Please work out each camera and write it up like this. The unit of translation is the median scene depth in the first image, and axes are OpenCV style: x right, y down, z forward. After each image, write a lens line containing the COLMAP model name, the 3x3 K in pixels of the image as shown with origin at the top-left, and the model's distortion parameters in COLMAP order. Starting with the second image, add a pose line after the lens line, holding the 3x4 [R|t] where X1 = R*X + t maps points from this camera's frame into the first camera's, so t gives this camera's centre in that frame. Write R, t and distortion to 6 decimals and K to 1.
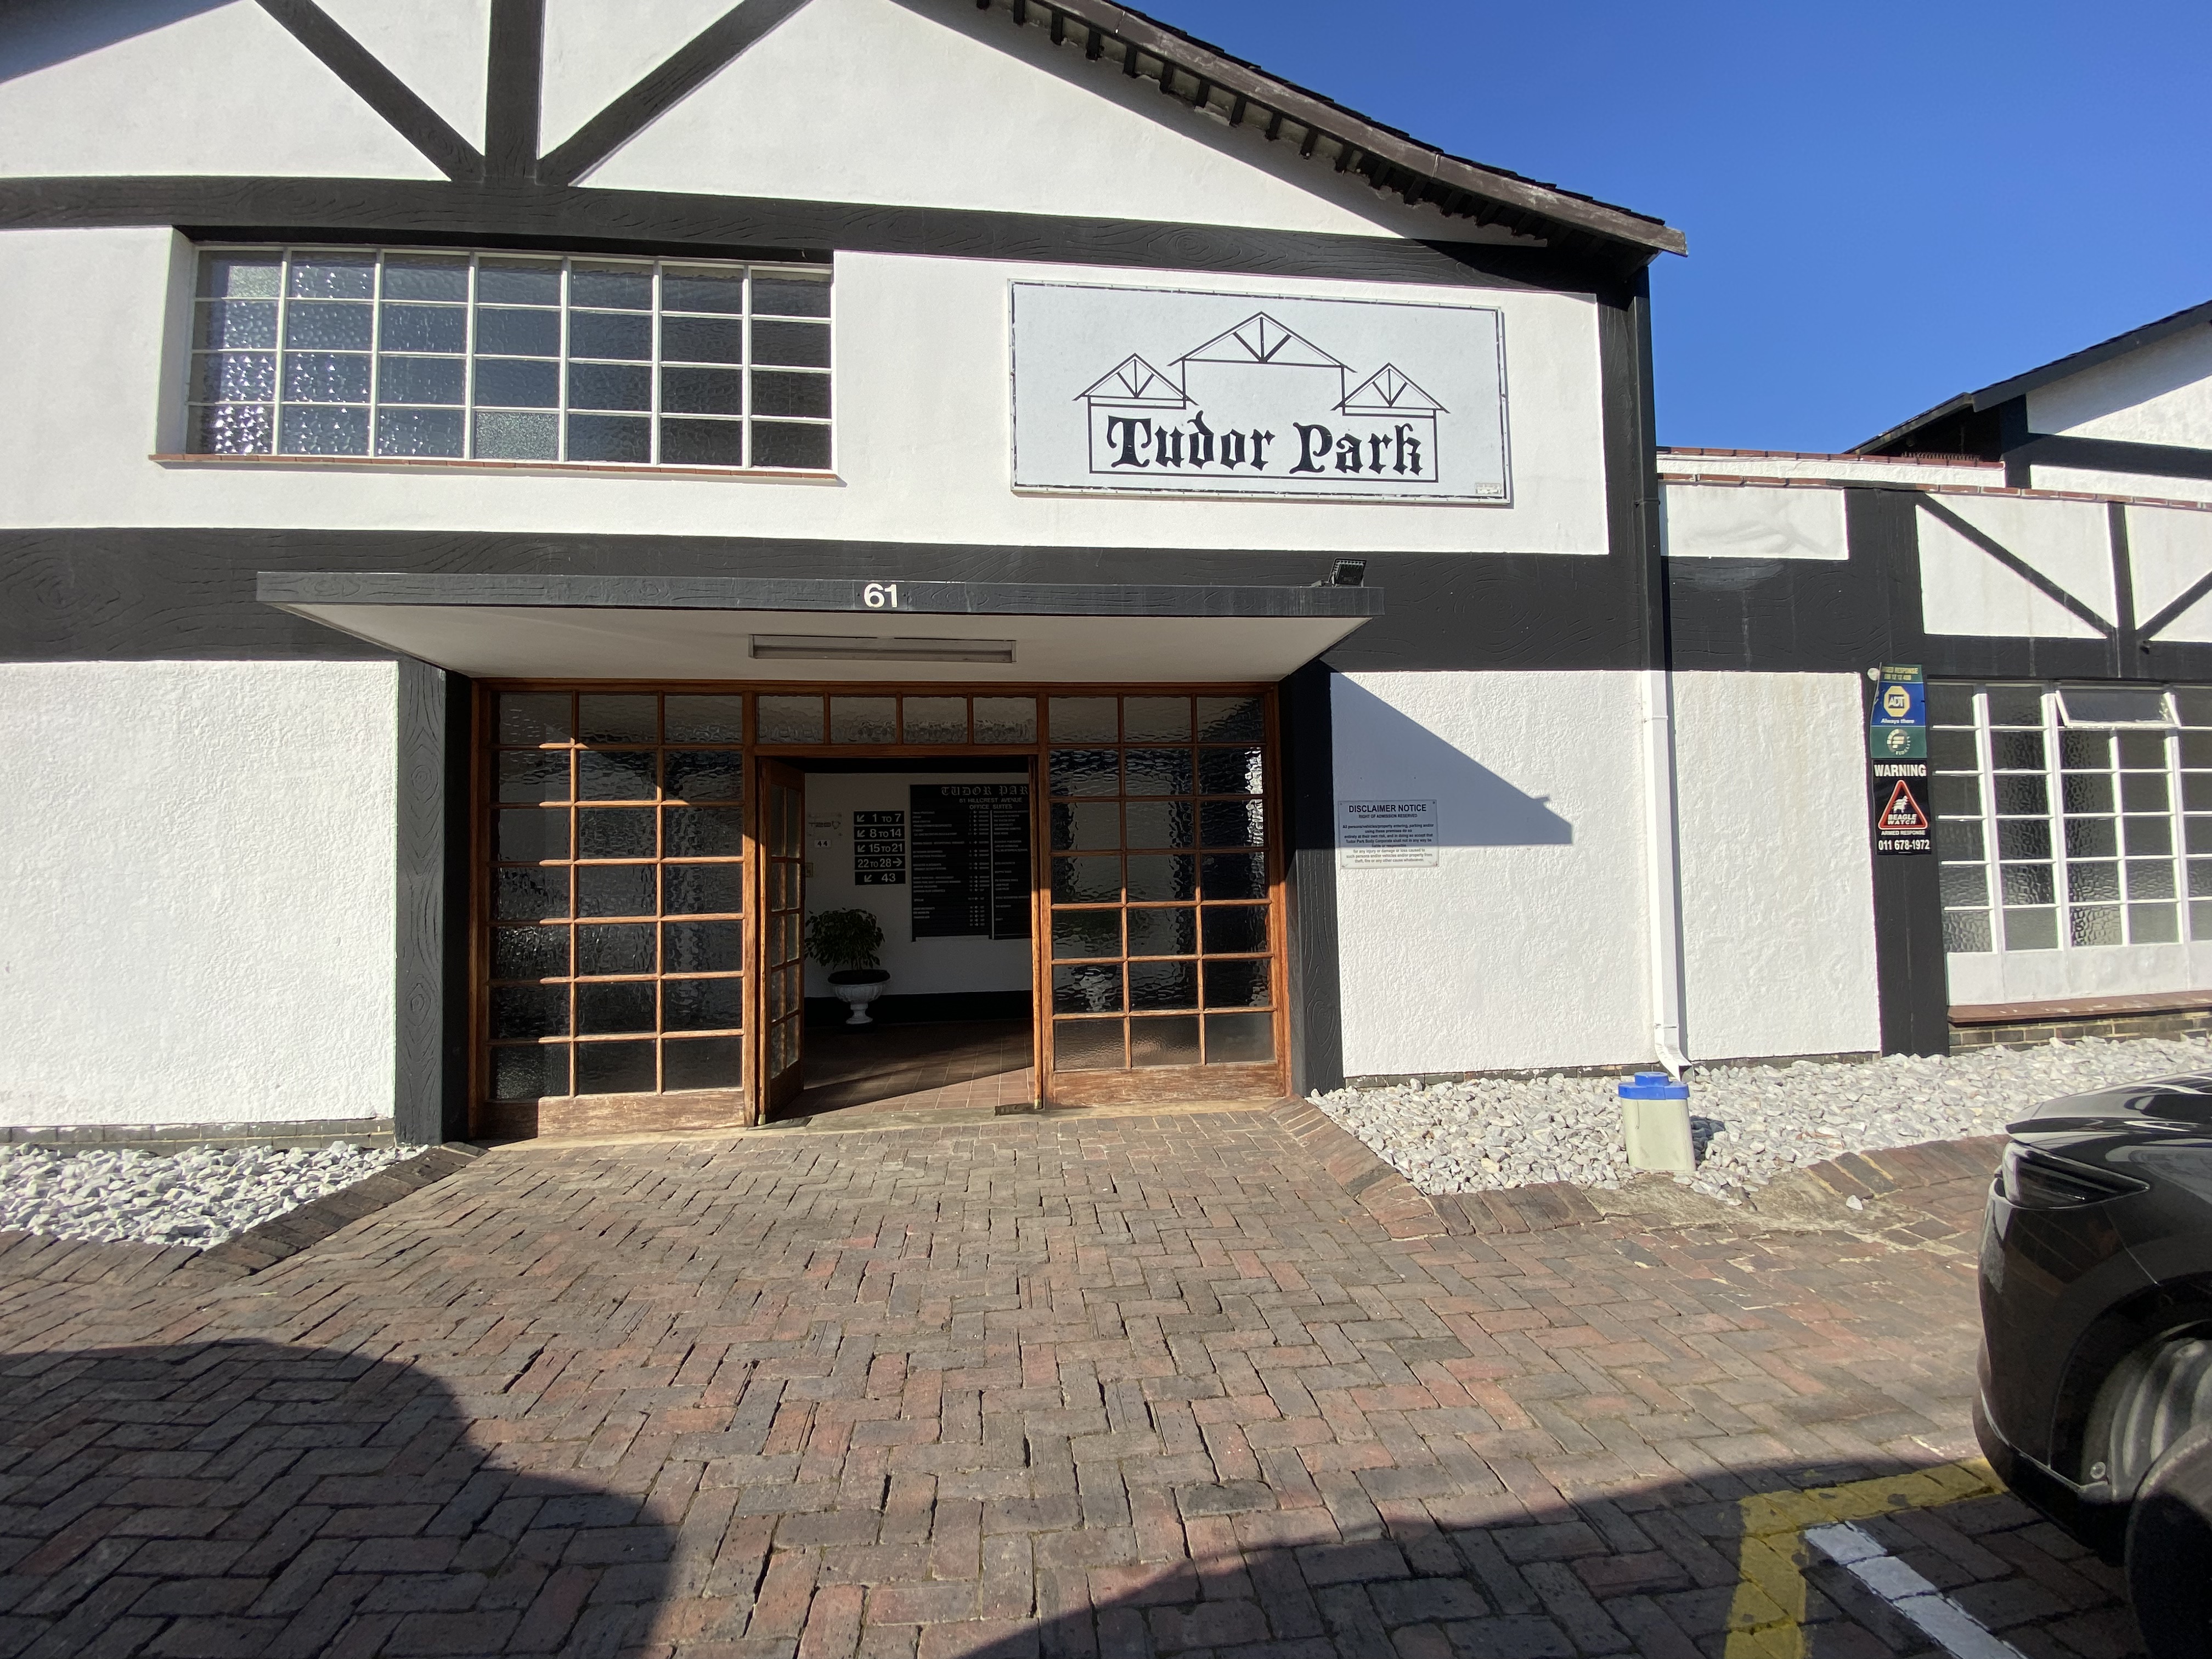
lens RADIAL K [[889.4, 0, 1103.5], [0, 889.4, 828.2], [0, 0, 1]] dist [-0.008218, -0.000343]
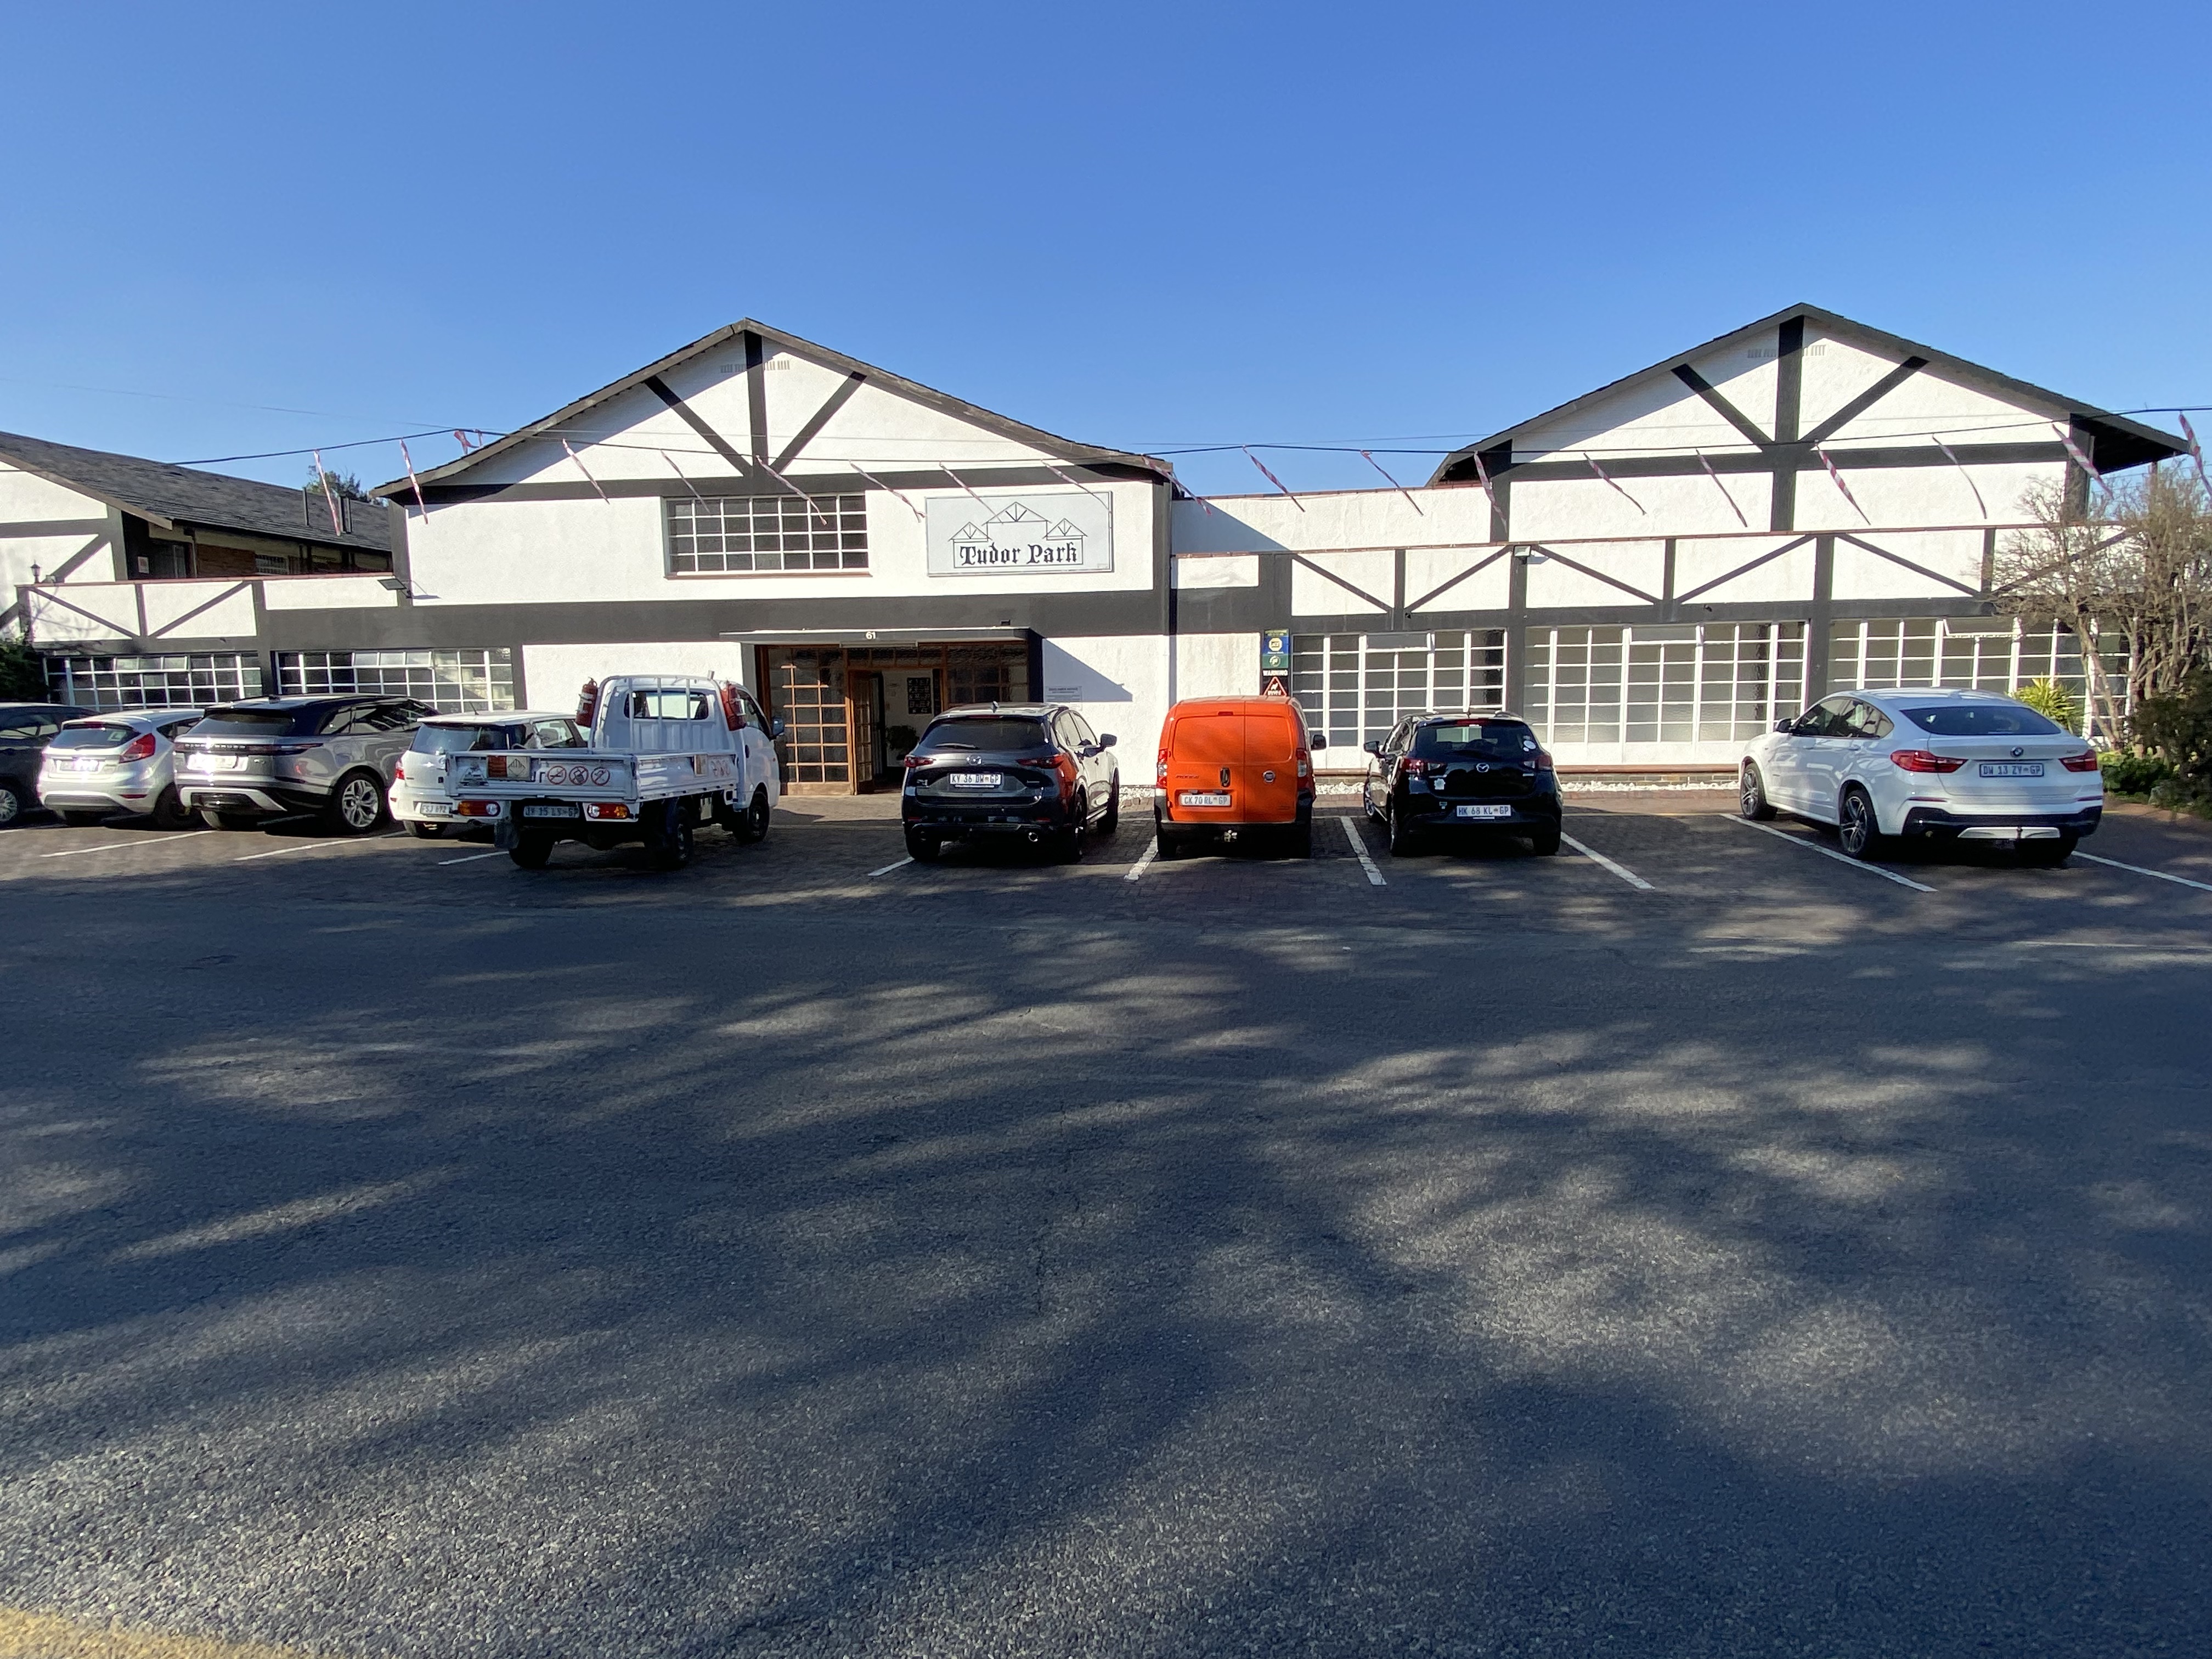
lens RADIAL K [[1160.6, 0, 1109.4], [0, 1160.6, 829.1], [0, 0, 1]] dist [0.005469, 0.000535]
pose [[0.972753, 0.032612, -0.229537, 1.296044], [0.008216, 0.984587, 0.174705, -0.220804], [0.231697, -0.171830, 0.957492, -2.470879]]
